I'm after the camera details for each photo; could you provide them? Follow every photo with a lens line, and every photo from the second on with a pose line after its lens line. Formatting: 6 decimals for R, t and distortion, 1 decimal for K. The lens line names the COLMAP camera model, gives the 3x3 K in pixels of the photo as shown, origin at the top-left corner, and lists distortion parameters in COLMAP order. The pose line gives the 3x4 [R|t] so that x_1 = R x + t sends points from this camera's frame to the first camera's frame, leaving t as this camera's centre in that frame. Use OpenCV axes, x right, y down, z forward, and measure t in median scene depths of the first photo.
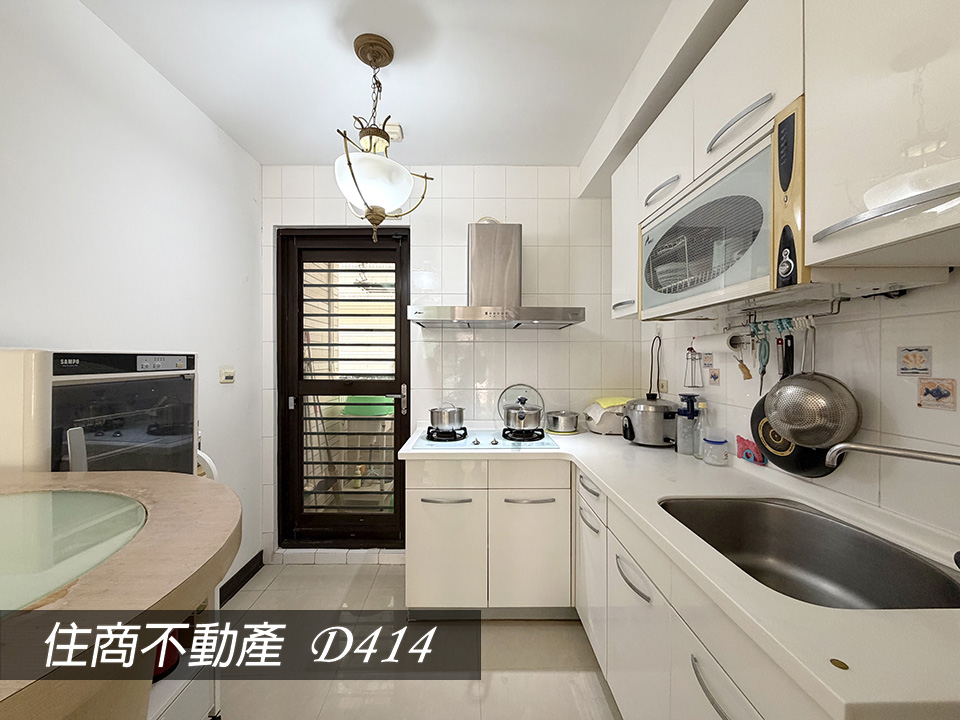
lens RADIAL K [[389.9, 0, 470.9], [0, 389.9, 359.8], [0, 0, 1]] dist [0.000120, 0.000317]
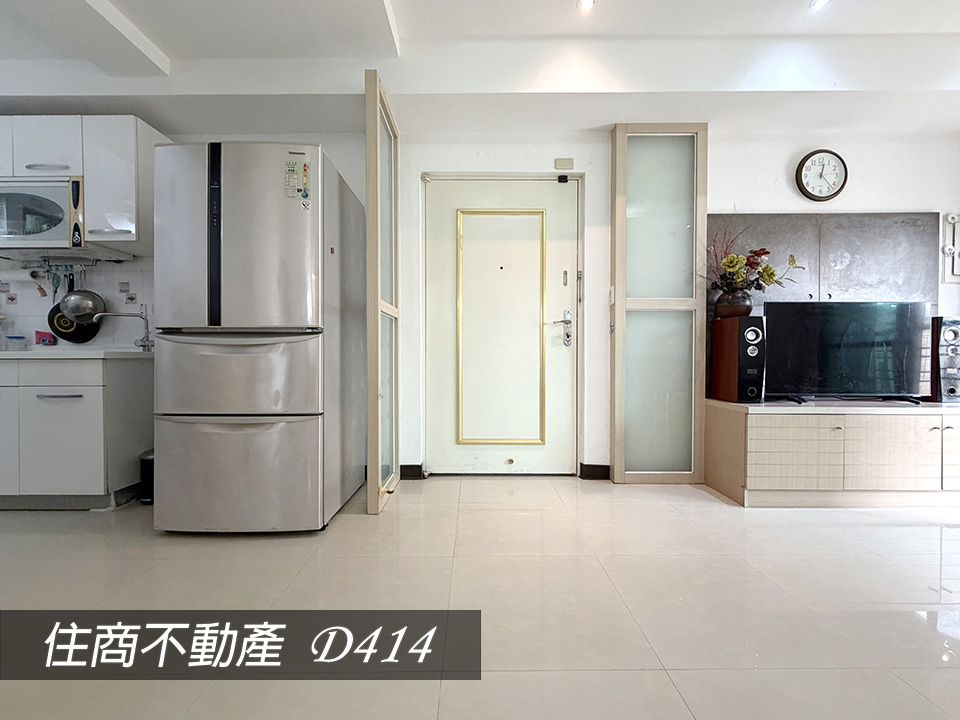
lens RADIAL K [[389.9, 0, 476.5], [0, 389.9, 362.5], [0, 0, 1]] dist [0.000120, 0.000317]
pose [[0.023424, -0.014850, 0.999615, -1.289212], [0.001503, 0.999889, 0.014819, 0.407879], [-0.999724, 0.001155, 0.023444, -1.274909]]
